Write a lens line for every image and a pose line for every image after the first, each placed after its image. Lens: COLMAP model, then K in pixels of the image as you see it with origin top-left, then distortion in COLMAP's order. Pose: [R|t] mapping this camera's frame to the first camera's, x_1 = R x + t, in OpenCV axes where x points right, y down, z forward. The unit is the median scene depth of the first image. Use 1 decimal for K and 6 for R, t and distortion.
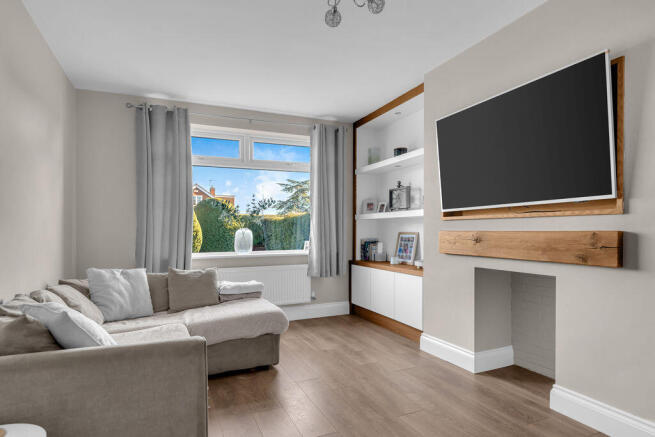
lens RADIAL K [[372.5, 0, 330.2], [0, 372.5, 232.8], [0, 0, 1]] dist [0.000065, 0.000322]
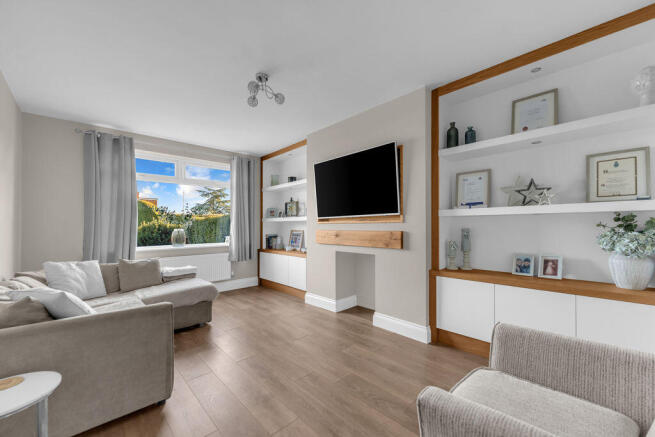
lens RADIAL K [[263.6, 0, 327.5], [0, 263.6, 224.5], [0, 0, 1]] dist [-0.000353, -0.000056]
pose [[0.947154, -0.000266, 0.320778, -0.034593], [0.004749, 0.999902, -0.013191, -0.013139], [-0.320743, 0.014017, 0.947062, -0.128246]]
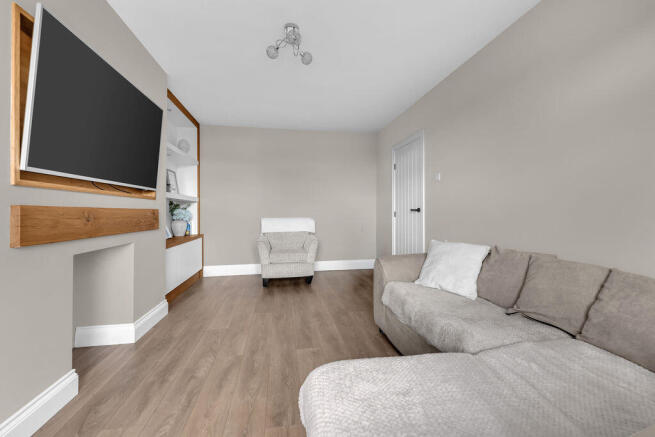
lens RADIAL K [[262.4, 0, 328.9], [0, 262.4, 212.1], [0, 0, 1]] dist [-0.000463, -0.000011]
pose [[-0.972561, -0.001563, 0.232642, -0.199244], [-0.000410, 0.999987, 0.005005, 0.003496], [-0.232646, 0.004773, -0.972550, 1.164644]]
